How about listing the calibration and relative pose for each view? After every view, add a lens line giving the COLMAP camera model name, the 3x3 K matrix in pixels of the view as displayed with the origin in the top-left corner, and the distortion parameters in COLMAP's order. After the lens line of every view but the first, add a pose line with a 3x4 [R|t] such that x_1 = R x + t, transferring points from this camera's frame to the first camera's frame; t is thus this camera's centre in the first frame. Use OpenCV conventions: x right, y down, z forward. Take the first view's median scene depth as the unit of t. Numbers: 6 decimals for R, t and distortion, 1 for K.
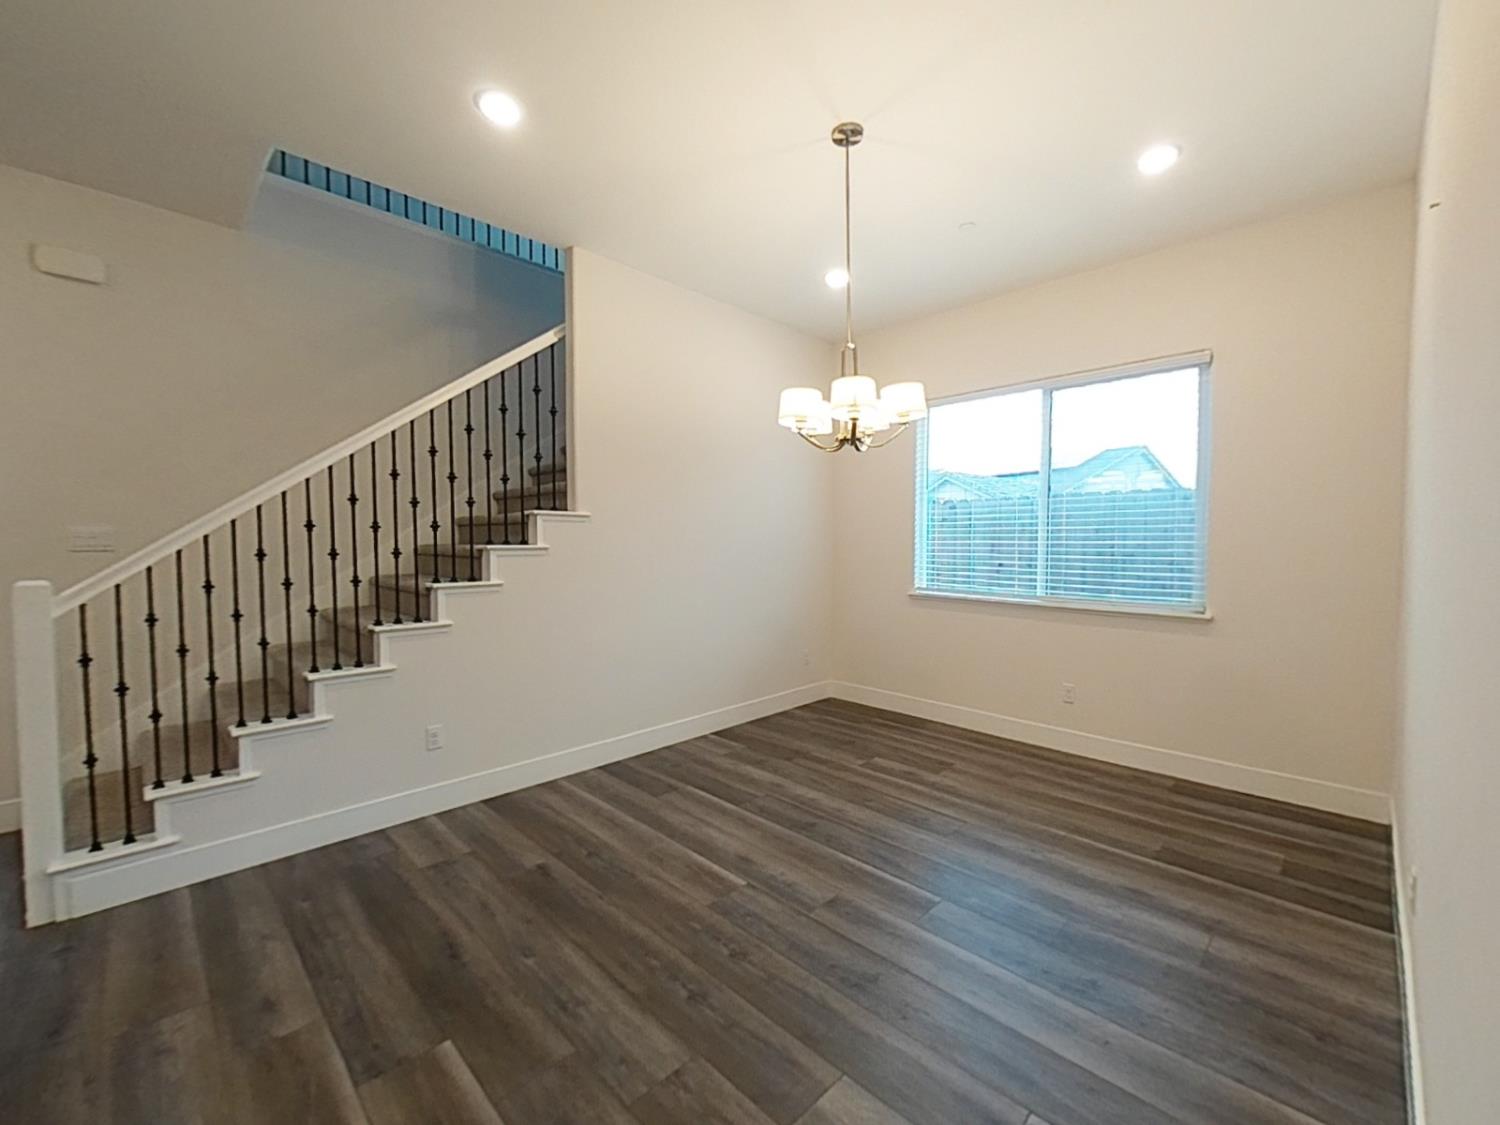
lens RADIAL K [[619.3, 0, 737.9], [0, 619.3, 561.0], [0, 0, 1]] dist [0.013426, -0.010263]
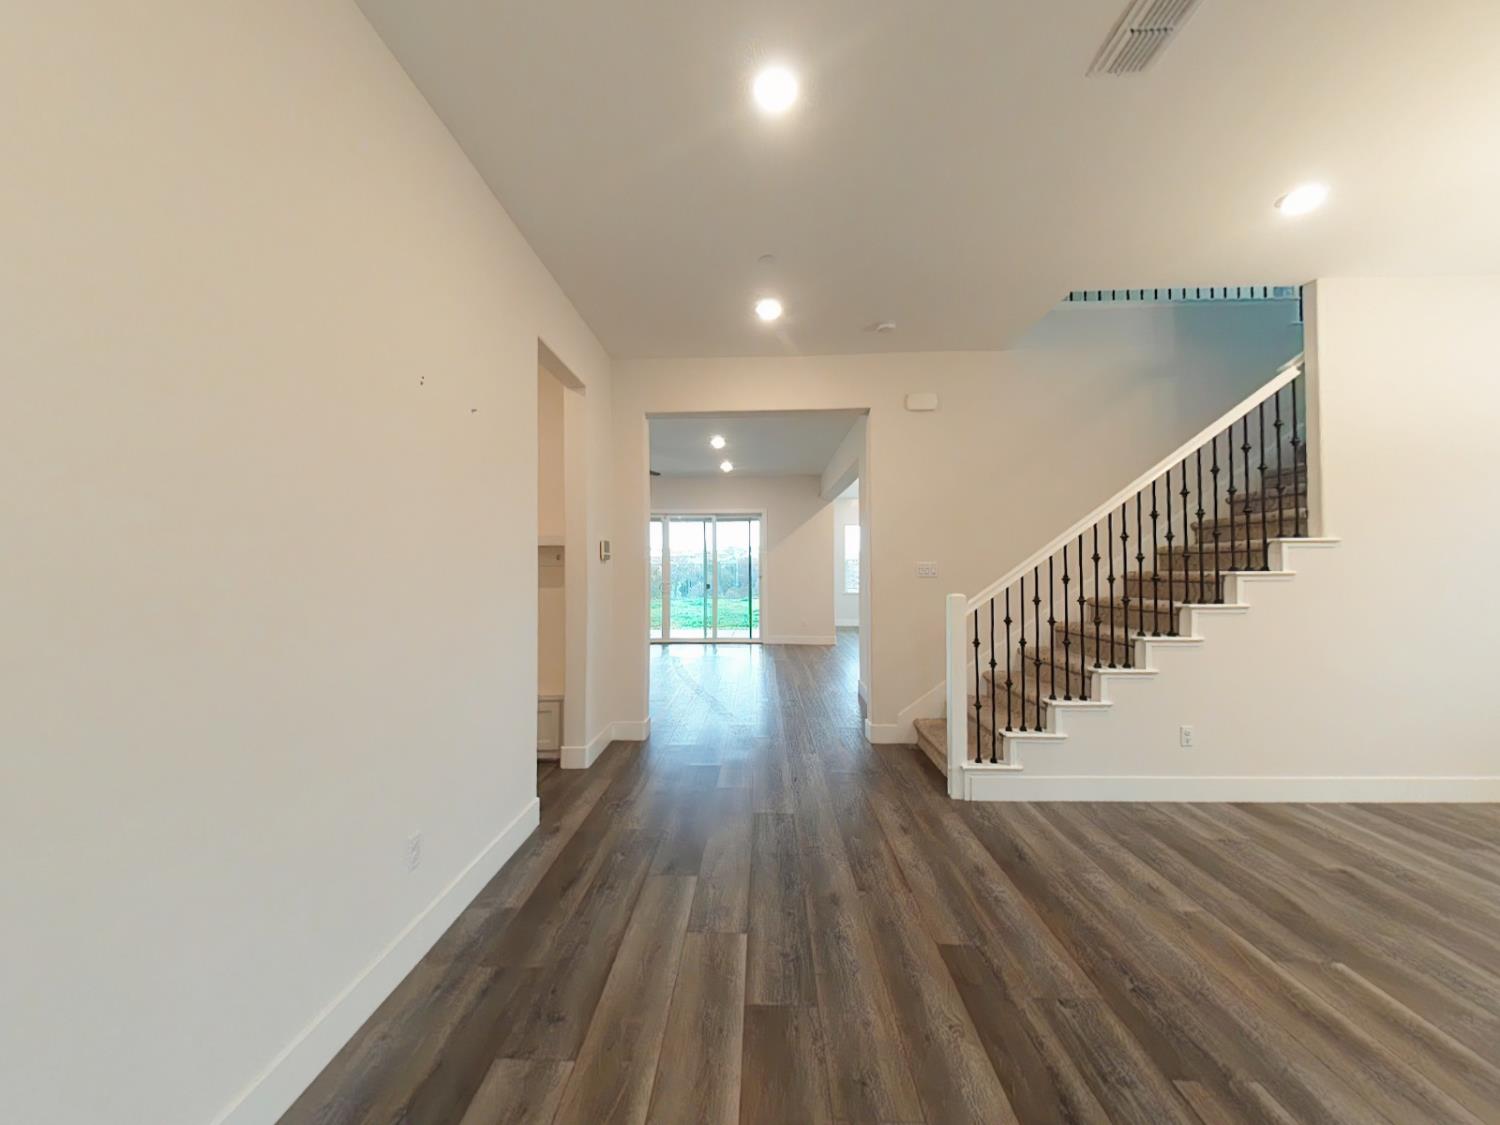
lens RADIAL K [[619.3, 0, 737.9], [0, 619.3, 561.0], [0, 0, 1]] dist [0.013426, -0.010263]
pose [[0.687820, -0.020323, -0.725597, -0.235990], [-0.013789, 0.999062, -0.041053, 0.016013], [0.725751, 0.038243, 0.686894, -0.481199]]
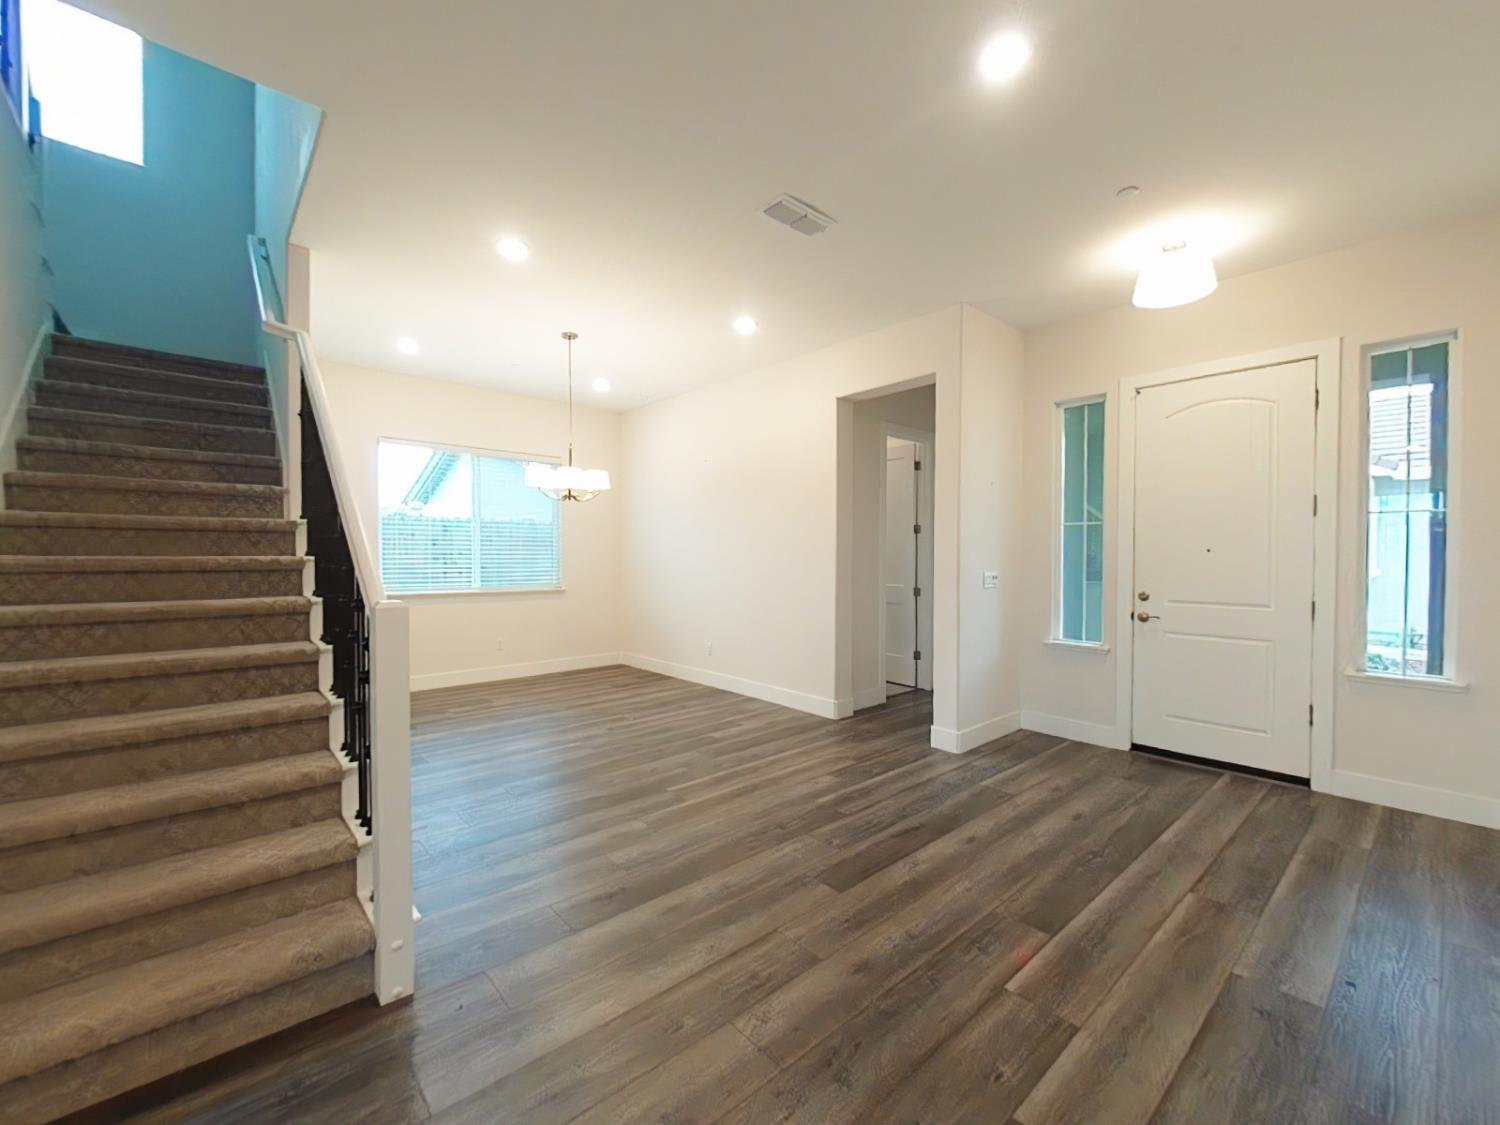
lens RADIAL K [[619.3, 0, 737.9], [0, 619.3, 561.0], [0, 0, 1]] dist [0.013426, -0.010263]
pose [[0.054413, -0.014417, 0.998414, -1.577292], [0.025111, 0.999599, 0.013066, -0.018538], [-0.998203, 0.024360, 0.054753, 0.383986]]
